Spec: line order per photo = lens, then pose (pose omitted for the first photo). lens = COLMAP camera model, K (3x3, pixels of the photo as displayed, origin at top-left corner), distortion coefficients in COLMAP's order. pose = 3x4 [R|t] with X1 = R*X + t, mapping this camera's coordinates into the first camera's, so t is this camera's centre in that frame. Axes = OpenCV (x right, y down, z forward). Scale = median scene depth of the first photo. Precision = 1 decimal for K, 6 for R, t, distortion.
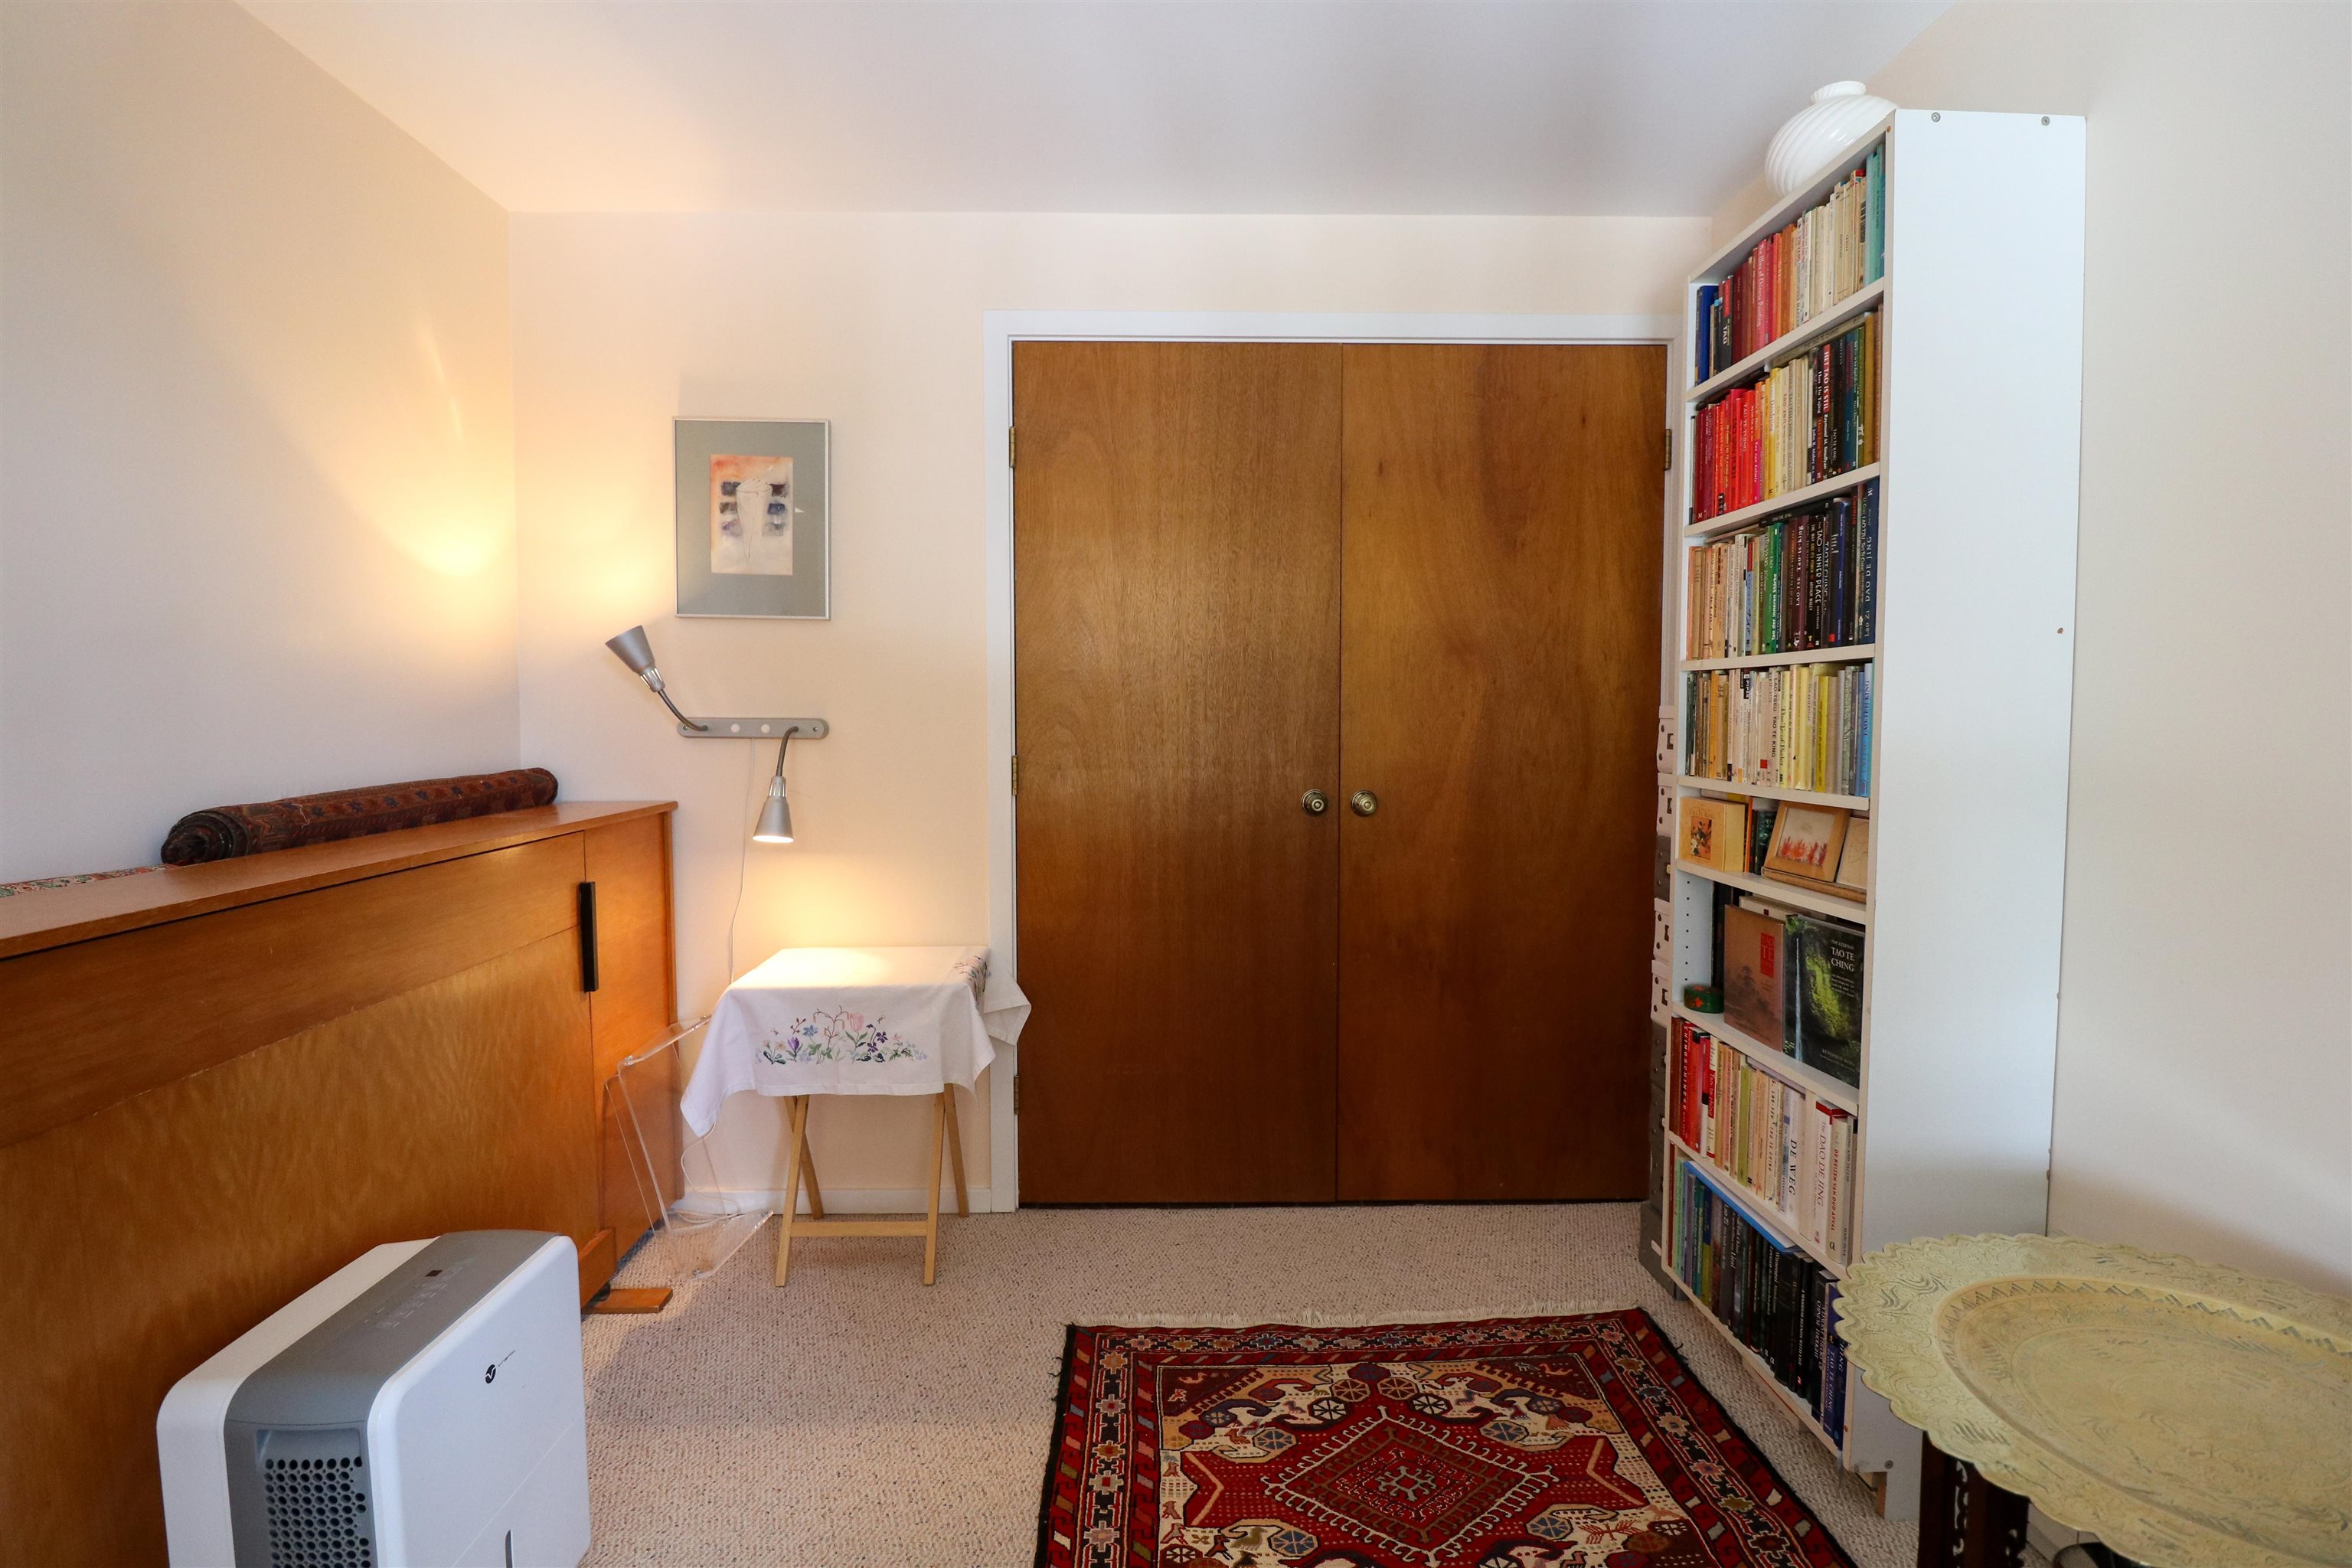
lens RADIAL K [[1098.1, 0, 1177.2], [0, 1098.1, 766.8], [0, 0, 1]] dist [-0.001322, -0.011681]
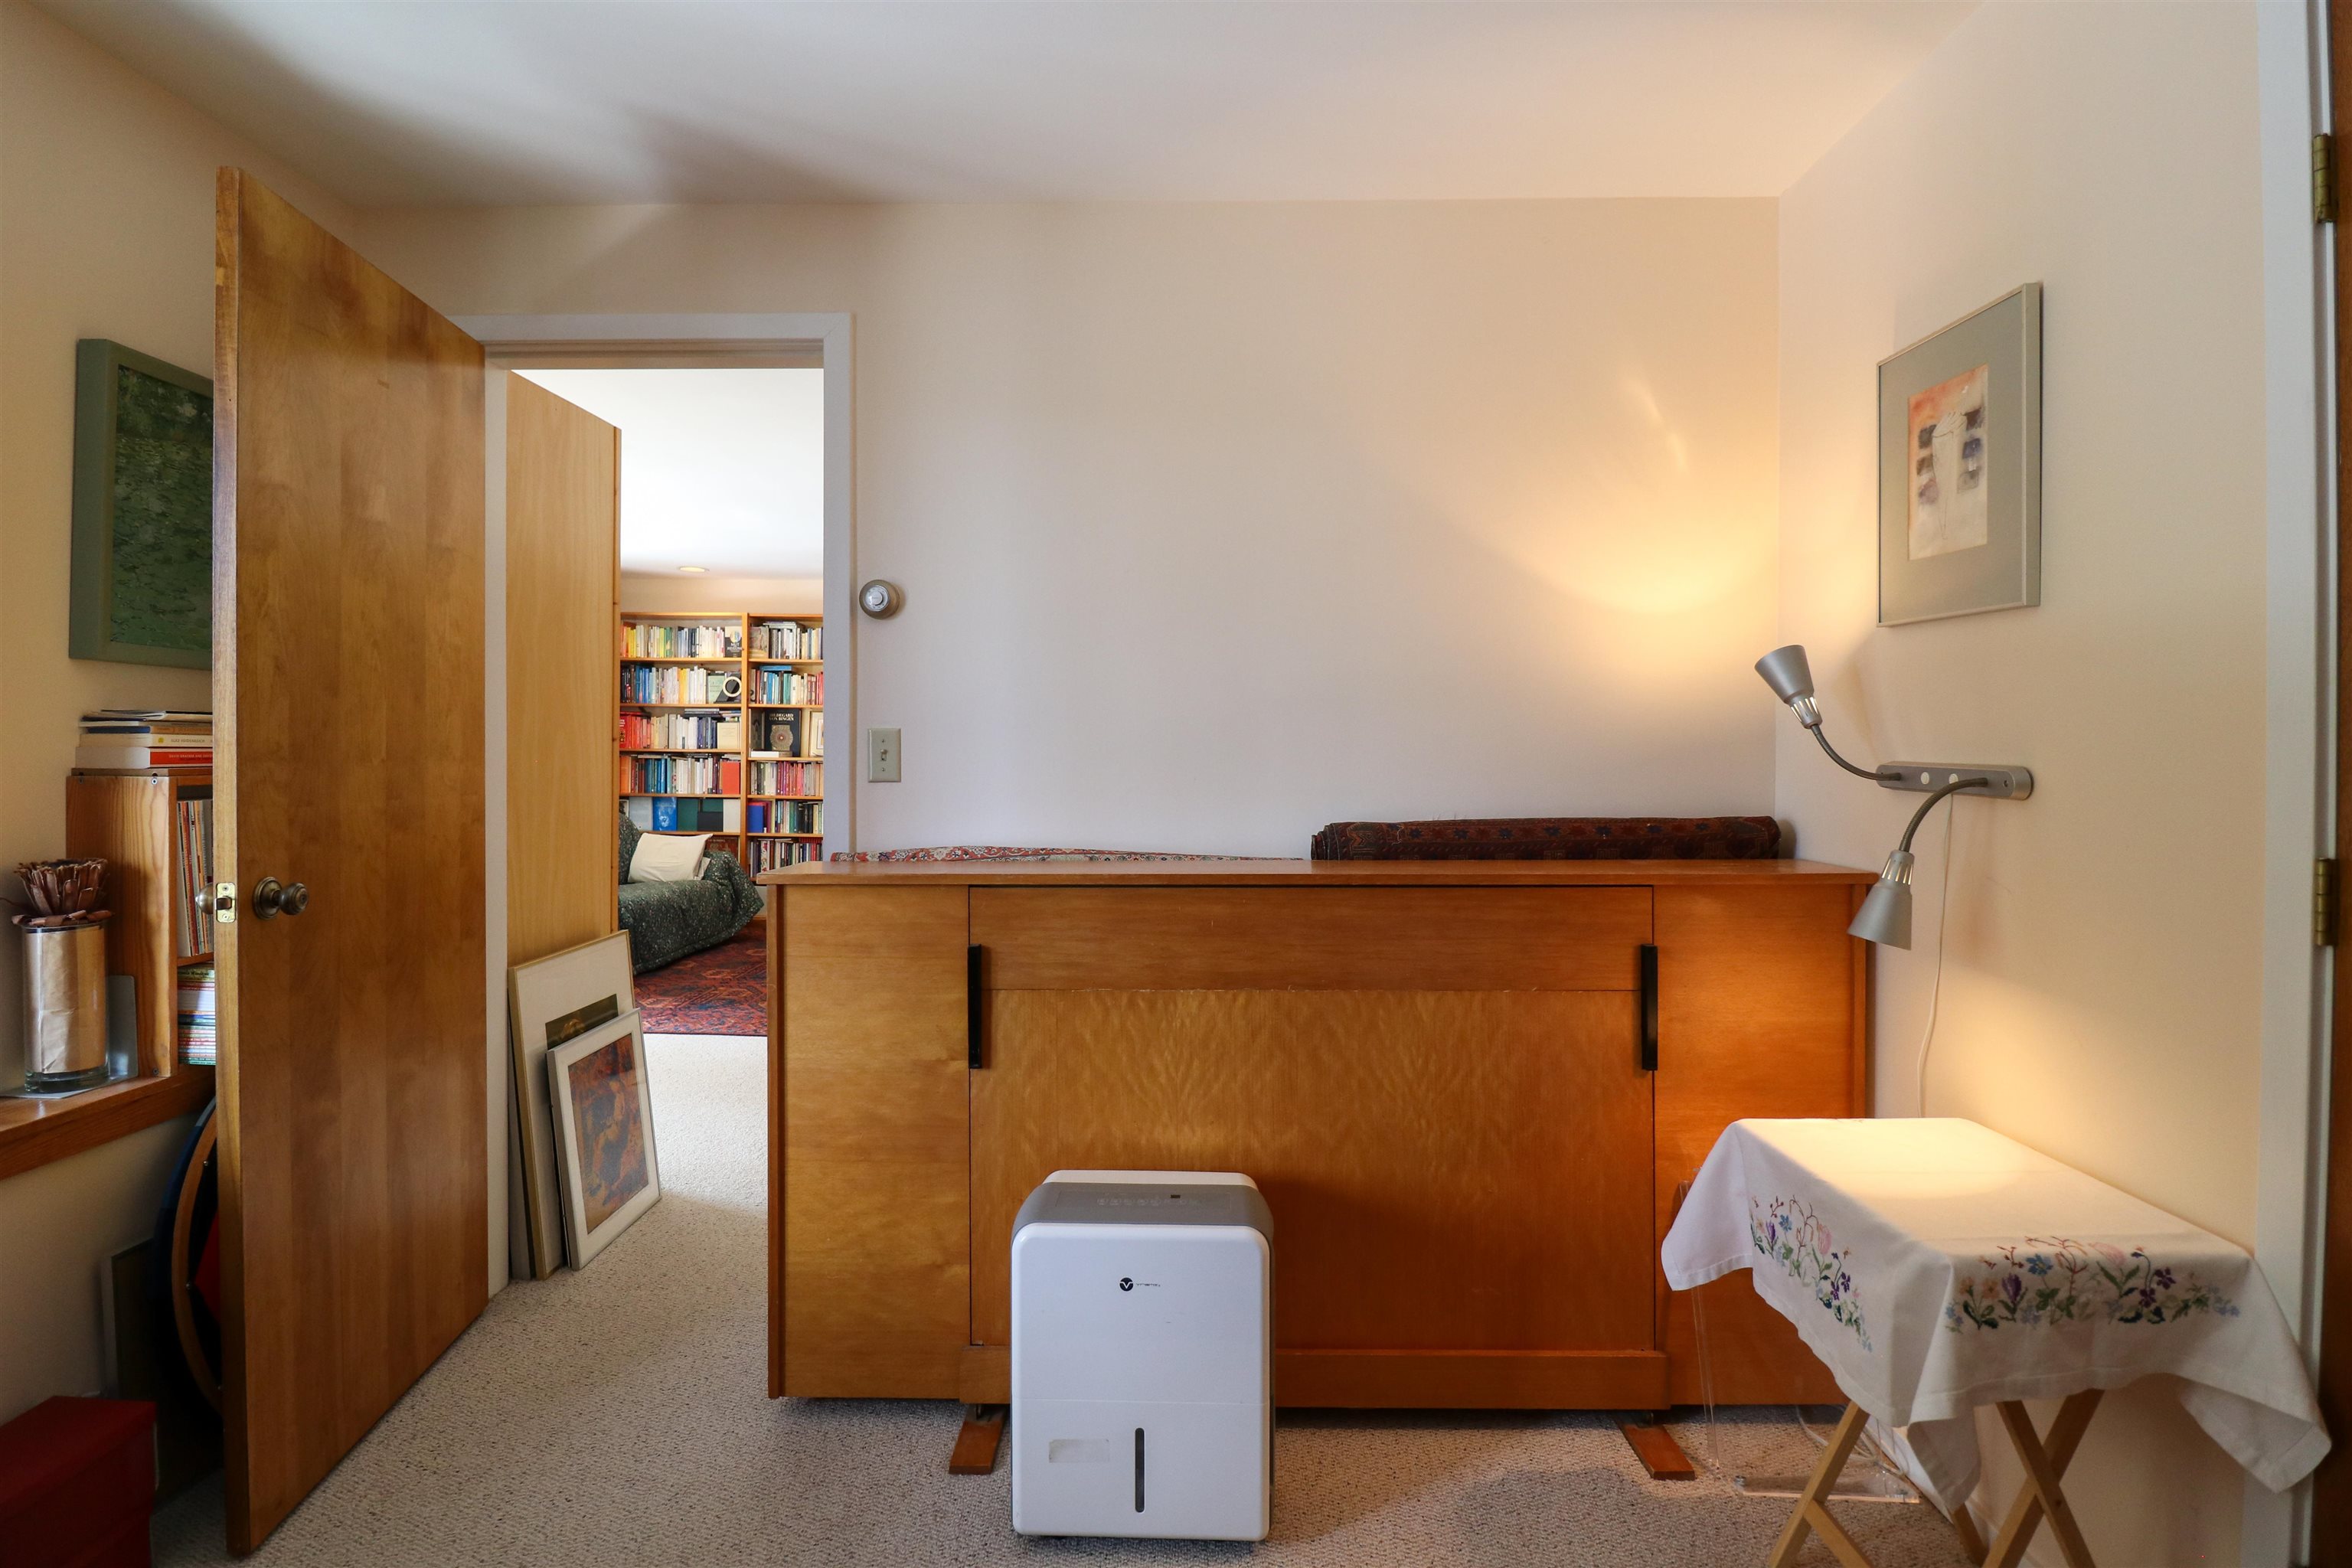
lens RADIAL K [[1124.2, 0, 1174.1], [0, 1124.2, 752.5], [0, 0, 1]] dist [-0.000256, -0.012472]
pose [[-0.052499, 0.007155, -0.998595, 0.393085], [-0.052589, 0.998567, 0.009919, -0.039463], [0.997235, 0.053036, -0.052047, 0.665846]]
